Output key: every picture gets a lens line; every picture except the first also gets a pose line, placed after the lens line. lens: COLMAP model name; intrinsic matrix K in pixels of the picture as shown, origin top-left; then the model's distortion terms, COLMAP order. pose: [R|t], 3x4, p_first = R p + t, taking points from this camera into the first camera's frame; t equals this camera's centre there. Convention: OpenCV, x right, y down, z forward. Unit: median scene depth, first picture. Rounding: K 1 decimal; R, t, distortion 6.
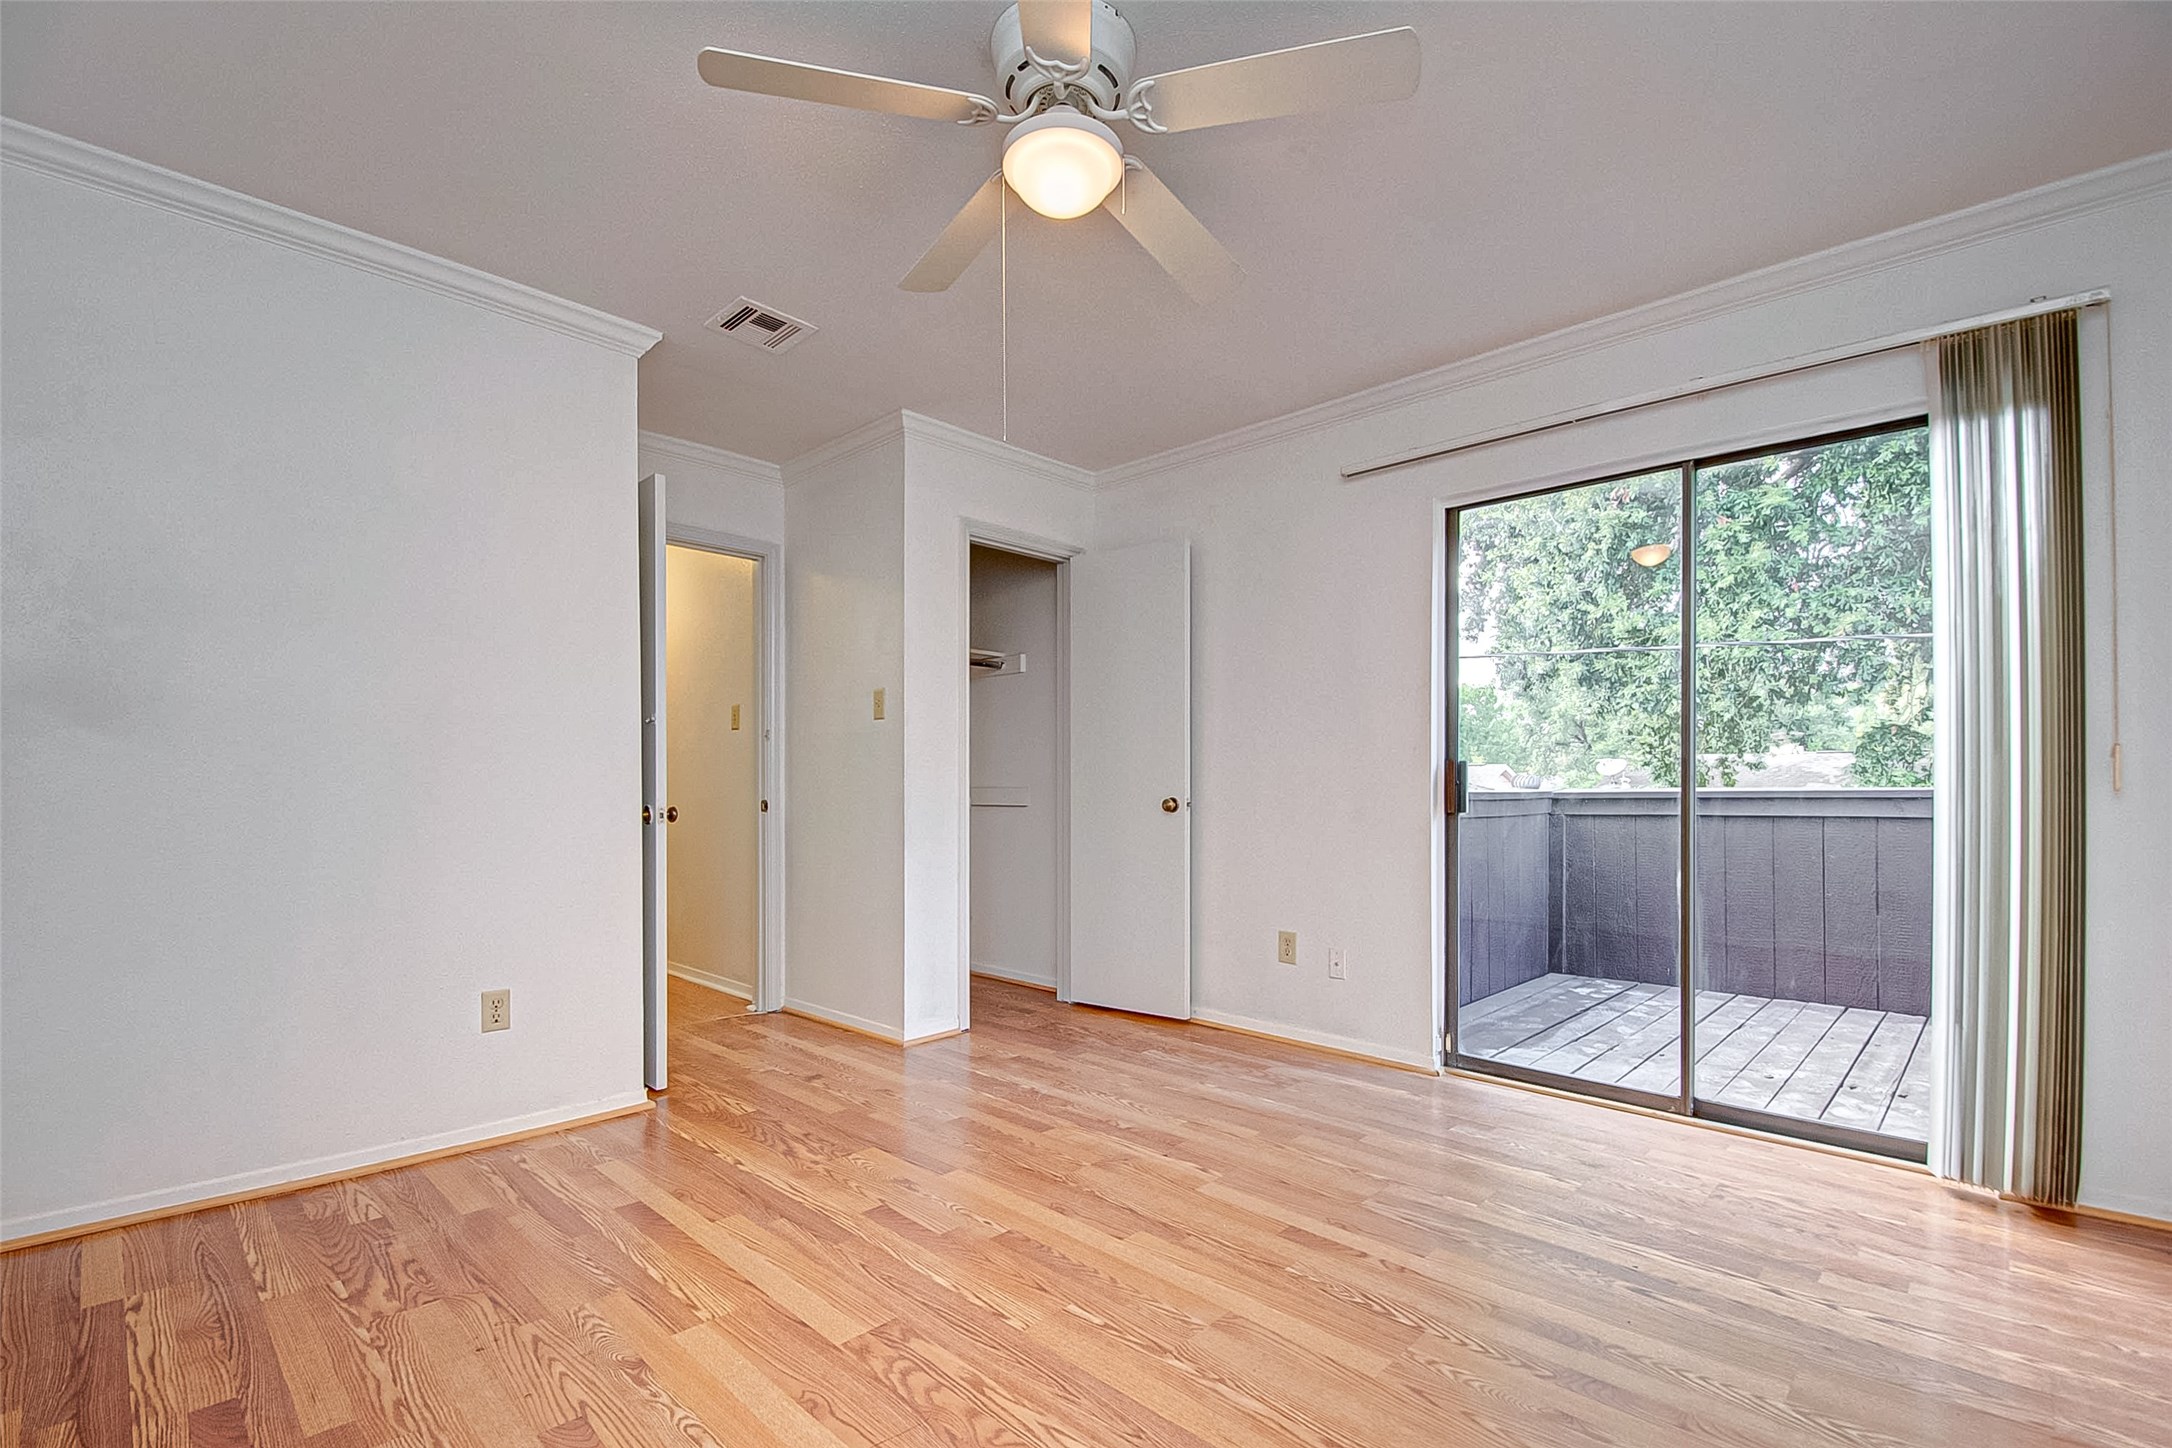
lens RADIAL K [[968.3, 0, 1090.3], [0, 968.3, 826.2], [0, 0, 1]] dist [0.000325, -0.013413]
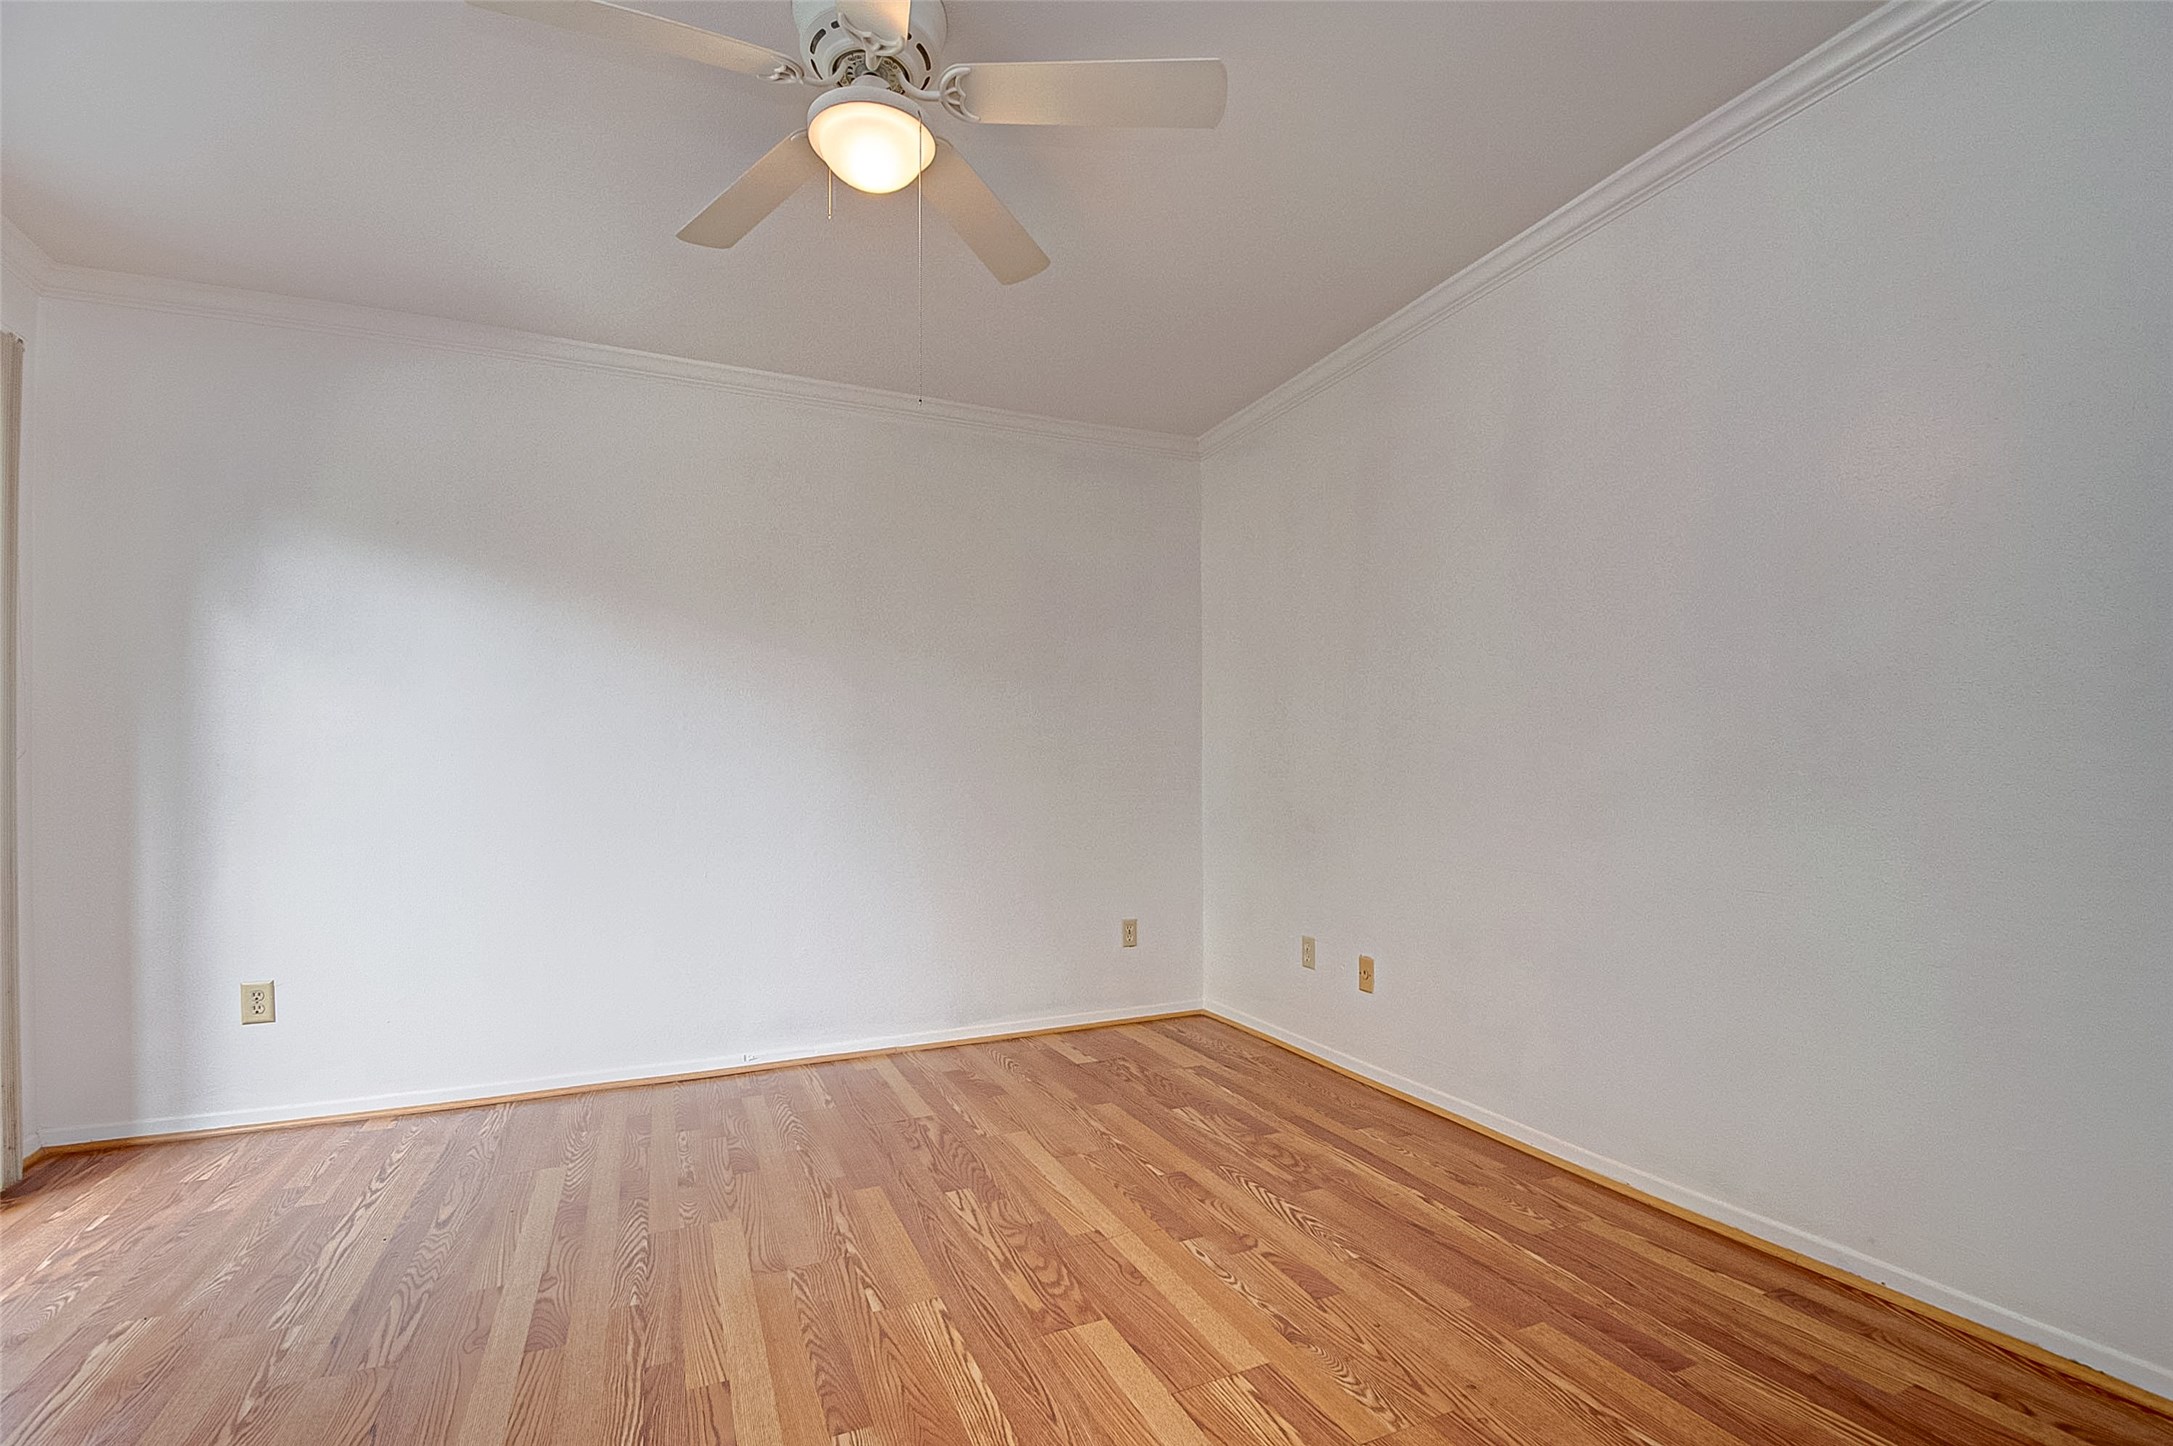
lens RADIAL K [[995.4, 0, 1093.1], [0, 995.4, 714.1], [0, 0, 1]] dist [0.014417, -0.019486]
pose [[-0.930715, 0.033021, 0.364252, -0.656370], [0.022713, 0.999212, -0.032546, -0.074301], [-0.365040, -0.022018, -0.930731, 2.005256]]
